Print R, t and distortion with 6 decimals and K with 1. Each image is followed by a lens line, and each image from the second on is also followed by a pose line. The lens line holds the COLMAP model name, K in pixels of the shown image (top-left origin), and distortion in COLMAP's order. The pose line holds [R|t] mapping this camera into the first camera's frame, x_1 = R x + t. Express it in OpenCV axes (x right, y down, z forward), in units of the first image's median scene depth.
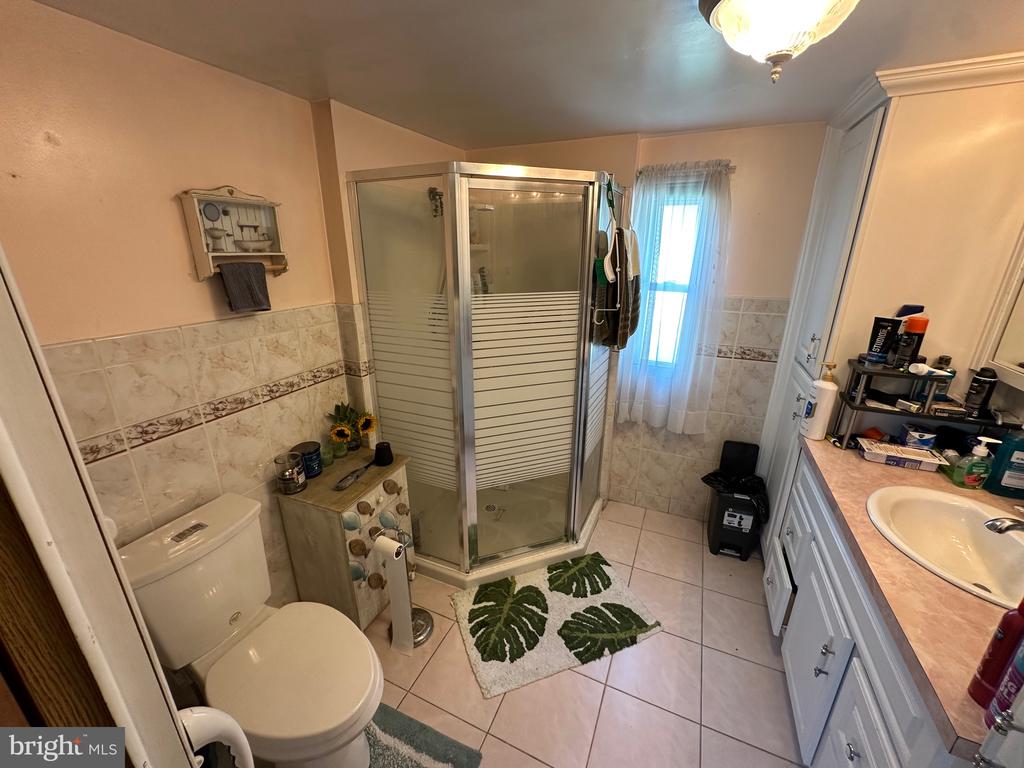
lens RADIAL K [[411.3, 0, 512.0], [0, 411.3, 384.0], [0, 0, 1]] dist [-0.000606, 0.000496]
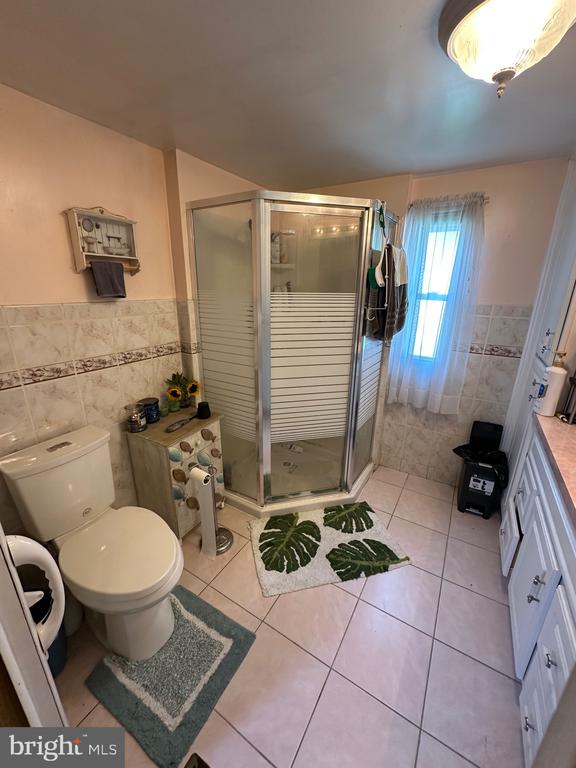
lens RADIAL K [[308.5, 0, 288.5], [0, 308.5, 381.6], [0, 0, 1]] dist [-0.000606, 0.000496]
pose [[0.992848, 0.047044, -0.109725, 0.075571], [-0.048656, 0.998743, -0.012055, 0.075659], [0.109020, 0.017307, 0.993889, 0.016115]]
